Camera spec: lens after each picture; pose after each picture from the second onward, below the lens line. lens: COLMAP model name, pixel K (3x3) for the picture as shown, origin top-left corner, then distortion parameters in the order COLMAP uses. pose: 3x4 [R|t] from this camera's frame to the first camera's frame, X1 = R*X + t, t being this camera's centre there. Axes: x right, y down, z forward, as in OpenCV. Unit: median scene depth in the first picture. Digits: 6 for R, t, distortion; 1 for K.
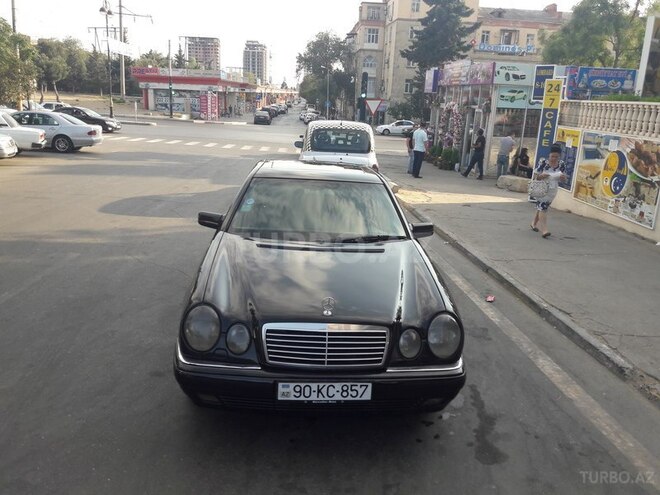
lens RADIAL K [[544.5, 0, 326.7], [0, 544.5, 248.9], [0, 0, 1]] dist [0.061582, -0.085895]
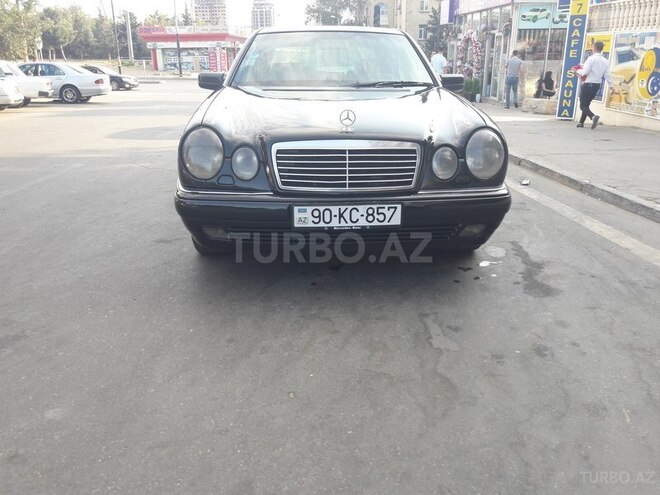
lens RADIAL K [[544.5, 0, 325.4], [0, 544.5, 247.5], [0, 0, 1]] dist [0.061582, -0.085895]
pose [[0.998180, -0.045754, -0.039292, -0.003175], [0.048161, 0.996872, 0.062666, 0.122219], [0.036301, -0.064444, 0.997261, 0.064378]]
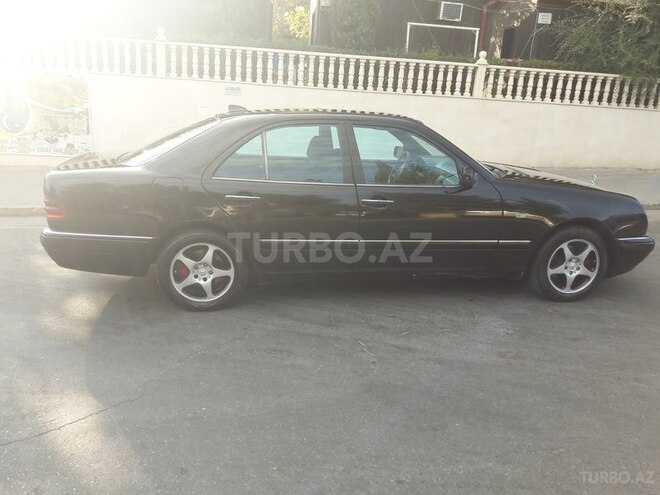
lens RADIAL K [[544.5, 0, 327.8], [0, 544.5, 247.1], [0, 0, 1]] dist [0.061582, -0.085895]
pose [[-0.088812, -0.323904, 0.941912, -0.798589], [0.205374, 0.919374, 0.335519, -0.217980], [-0.974645, 0.223243, -0.015130, 0.945949]]
